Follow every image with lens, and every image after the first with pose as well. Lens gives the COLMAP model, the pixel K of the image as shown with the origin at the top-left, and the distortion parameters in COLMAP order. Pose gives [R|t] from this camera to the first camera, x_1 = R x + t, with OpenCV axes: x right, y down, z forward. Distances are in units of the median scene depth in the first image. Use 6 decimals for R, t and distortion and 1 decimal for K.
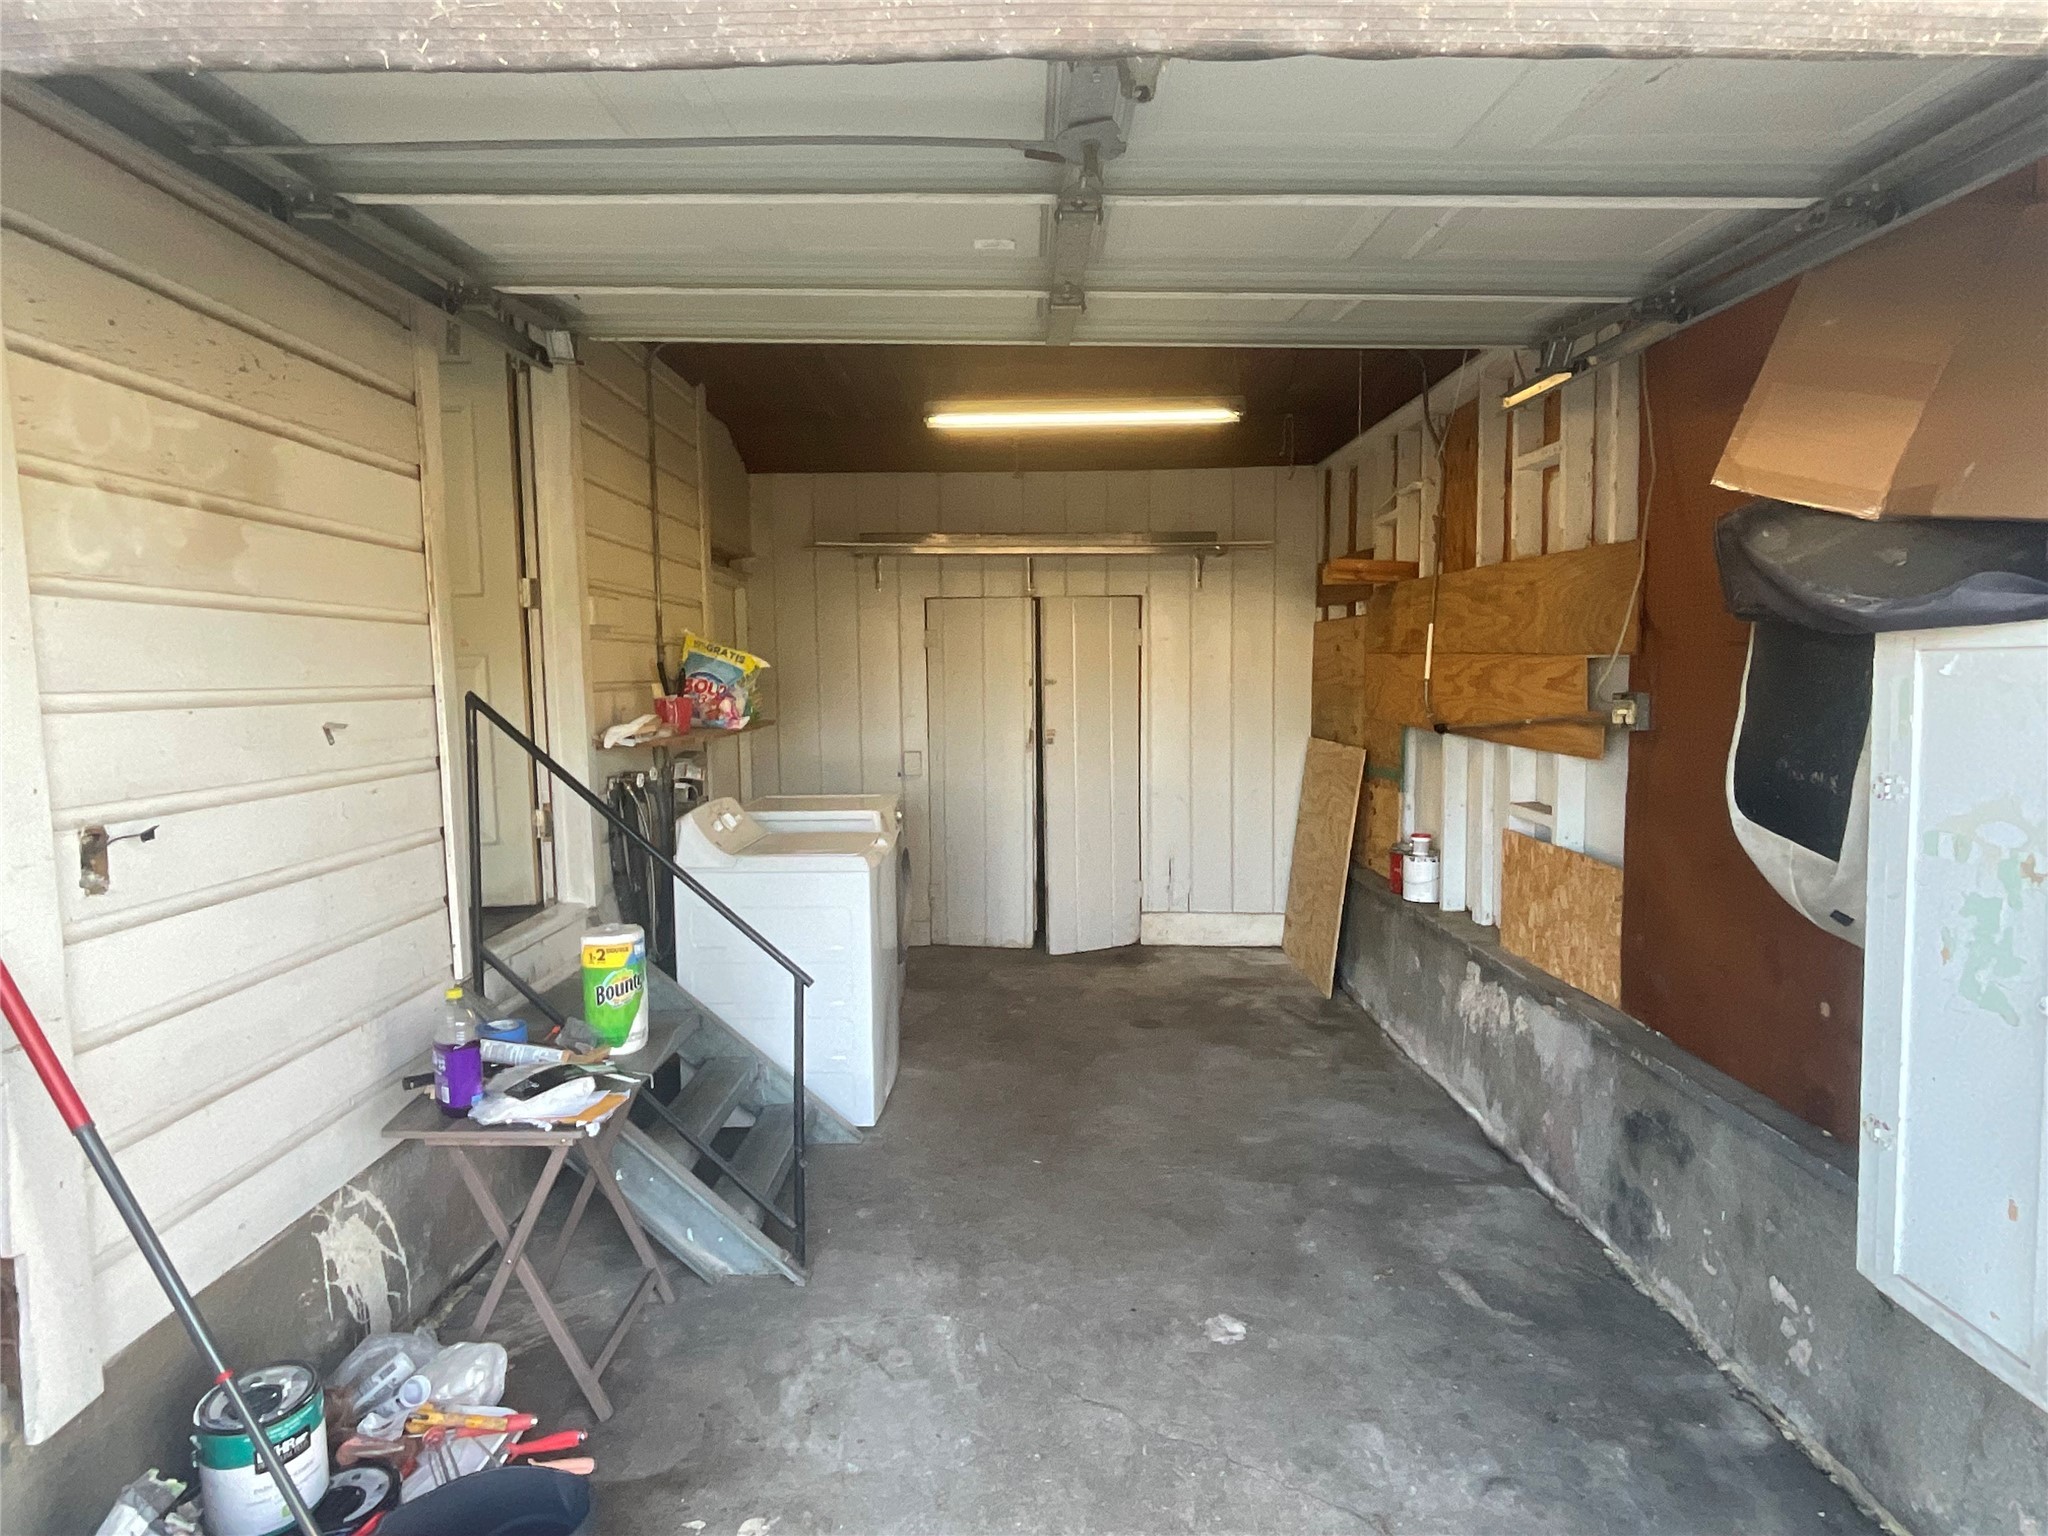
lens RADIAL K [[1131.1, 0, 1023.9], [0, 1131.1, 767.3], [0, 0, 1]] dist [0.006632, 0.003534]
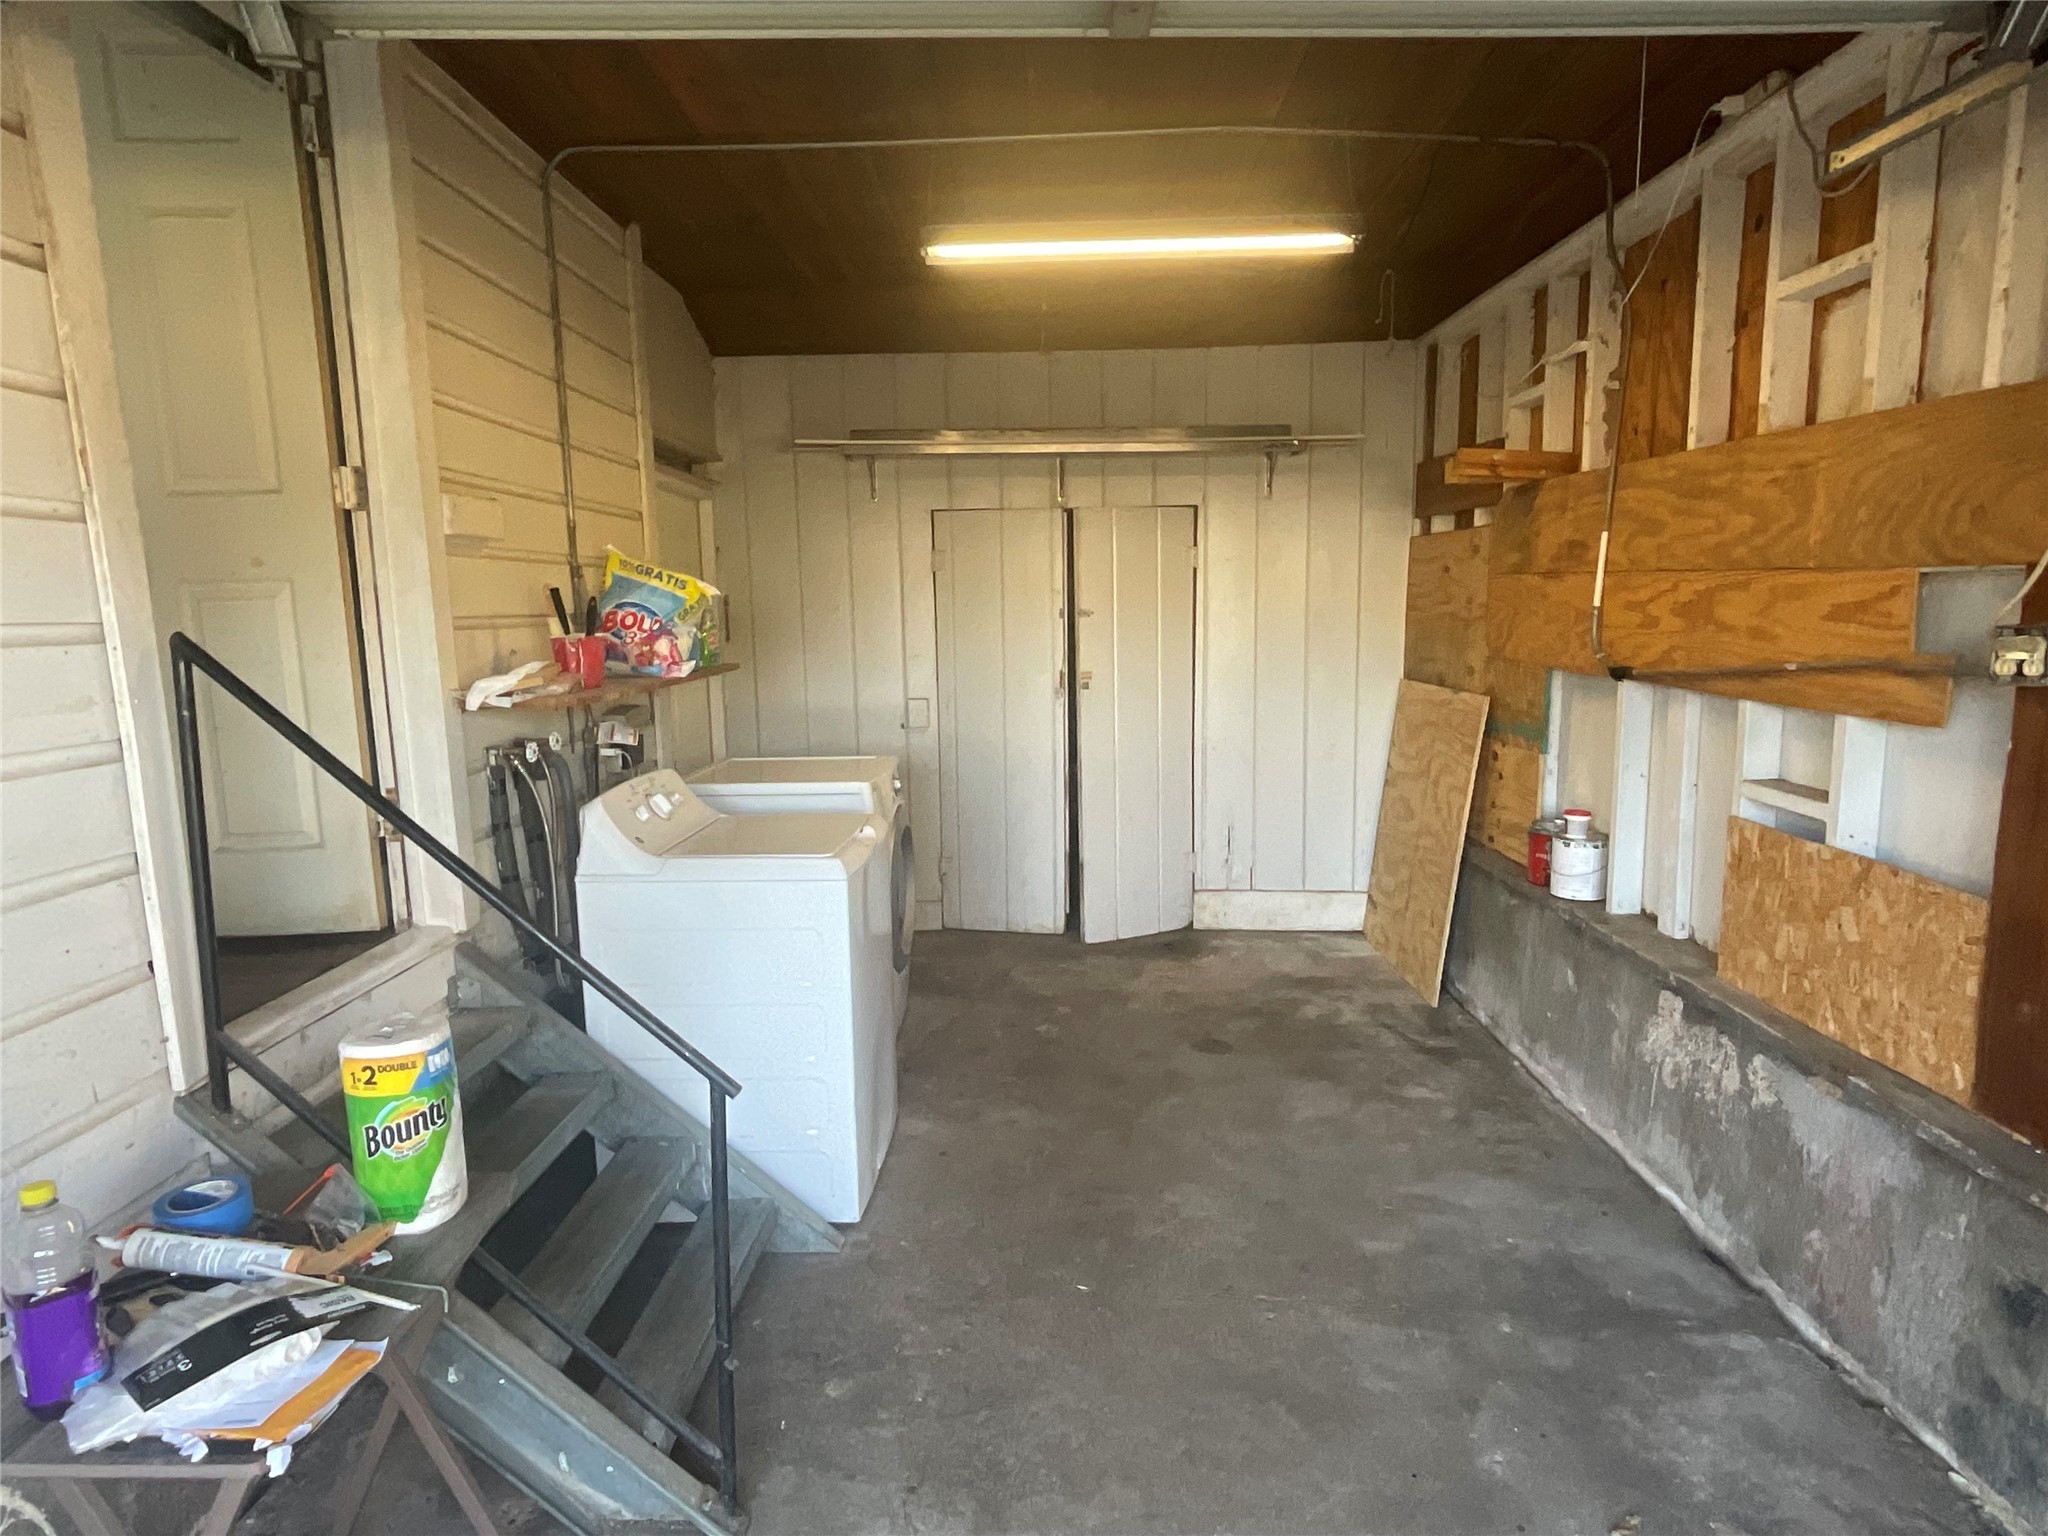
lens RADIAL K [[1131.1, 0, 1027.8], [0, 1131.1, 768.7], [0, 0, 1]] dist [0.006632, 0.003534]
pose [[0.999901, -0.002835, -0.013790, -0.011273], [0.003676, 0.998110, 0.061338, -0.021648], [0.013590, -0.061382, 0.998022, 0.281127]]
